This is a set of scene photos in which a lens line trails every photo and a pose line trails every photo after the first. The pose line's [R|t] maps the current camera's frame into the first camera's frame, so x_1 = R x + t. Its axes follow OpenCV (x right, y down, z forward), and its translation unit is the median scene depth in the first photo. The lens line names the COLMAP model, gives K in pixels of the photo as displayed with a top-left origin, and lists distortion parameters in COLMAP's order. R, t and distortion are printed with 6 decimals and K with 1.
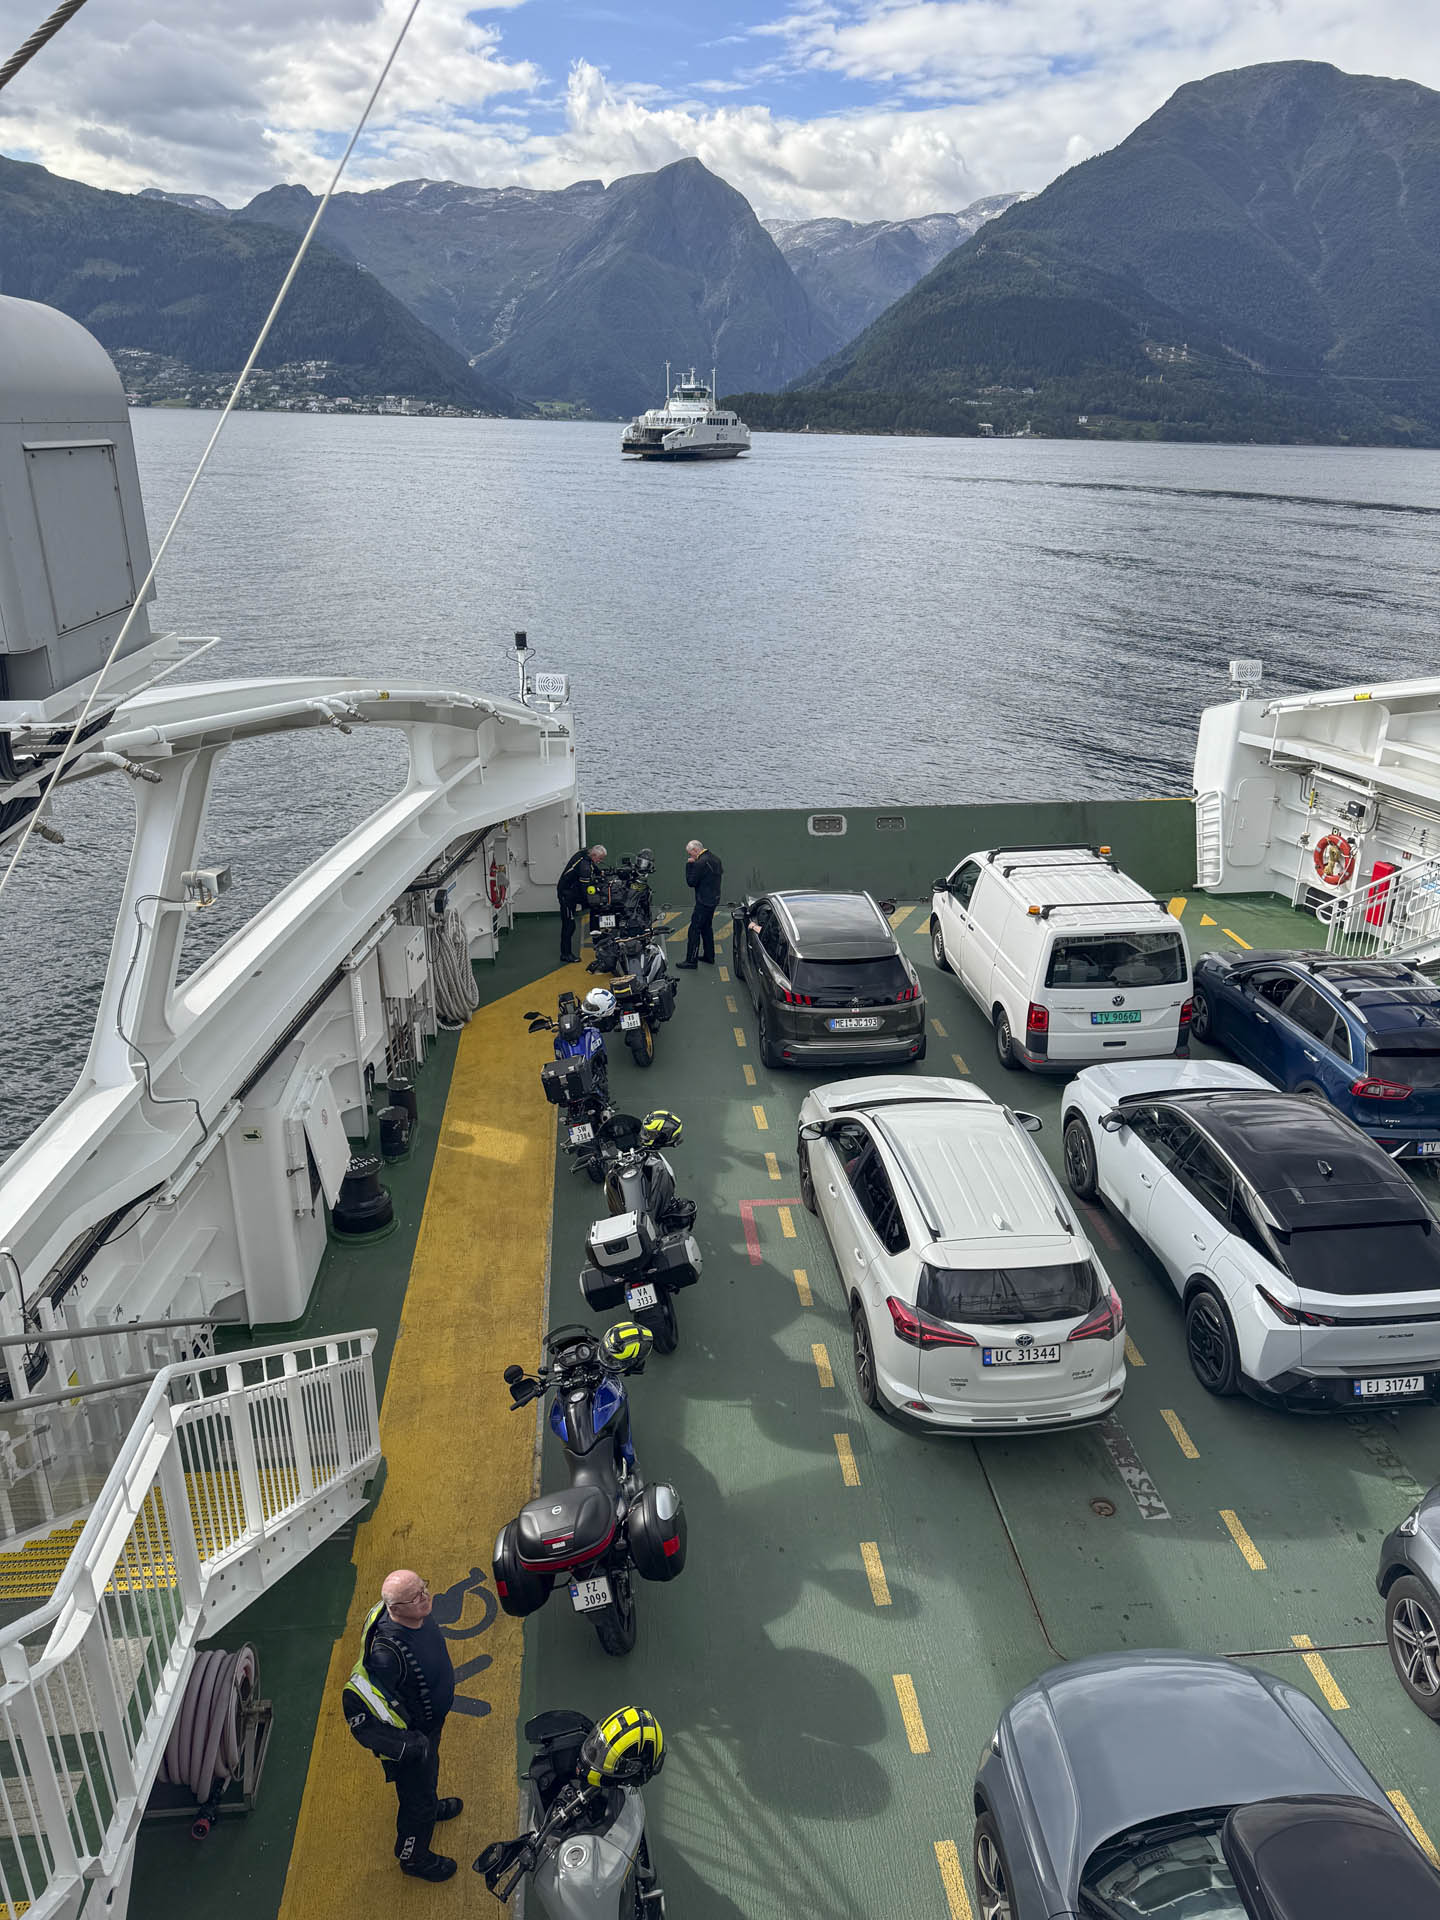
lens RADIAL K [[1323.6, 0, 720.0], [0, 1323.6, 960.0], [0, 0, 1]] dist [0.105056, -0.156083]
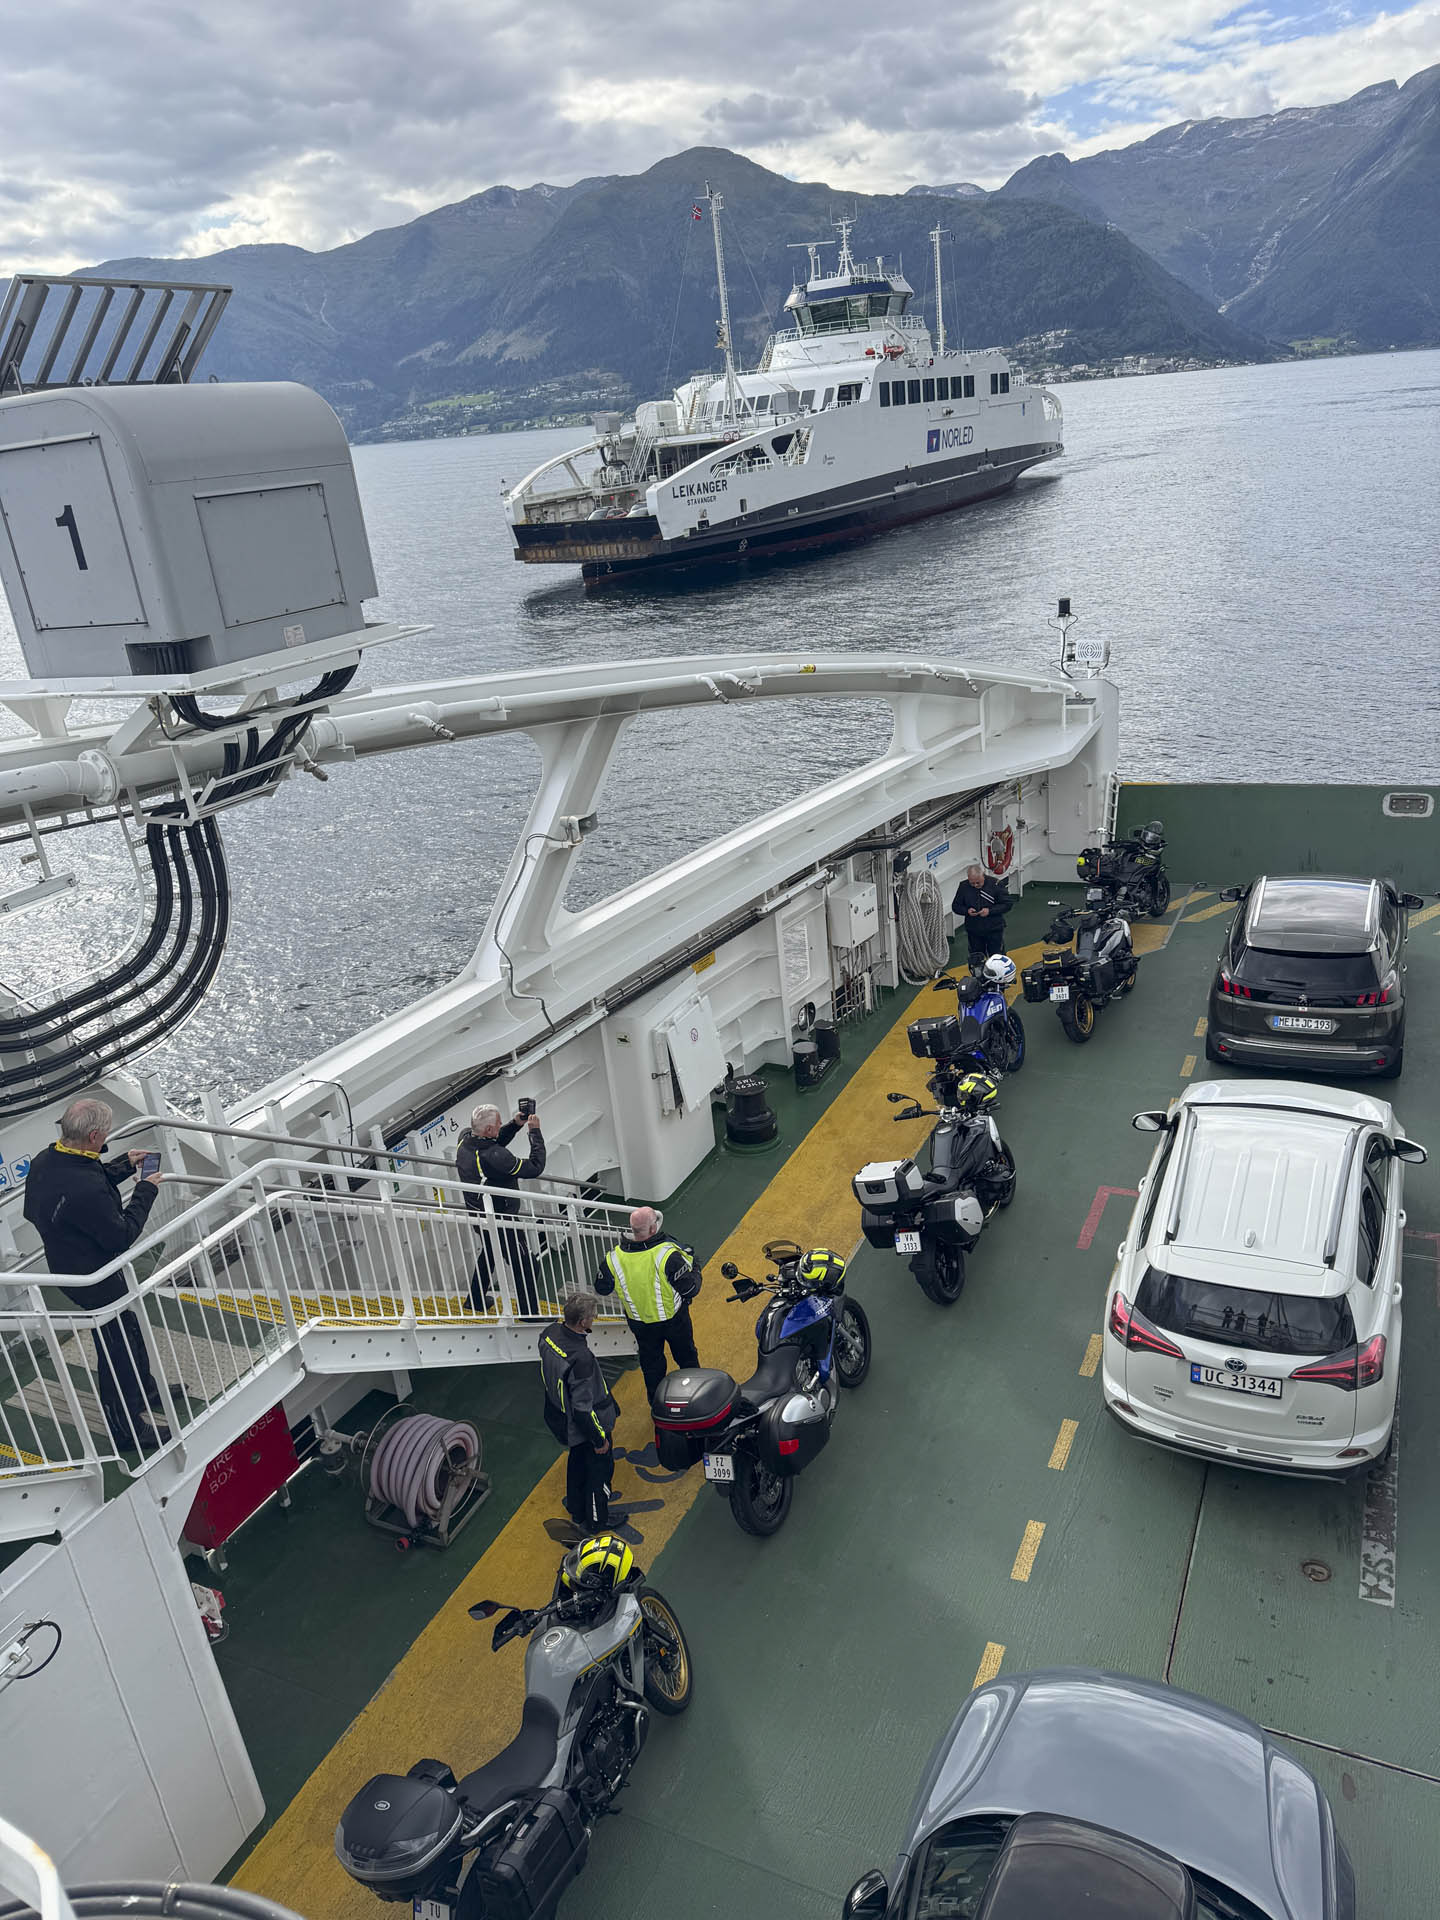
lens RADIAL K [[1322.0, 0, 720.0], [0, 1322.0, 960.0], [0, 0, 1]] dist [0.096162, -0.098536]
pose [[0.860200, 0.099941, -0.500068, 0.195194], [-0.088719, 0.994983, 0.046240, -0.001920], [0.502180, 0.004589, 0.864751, 0.012654]]
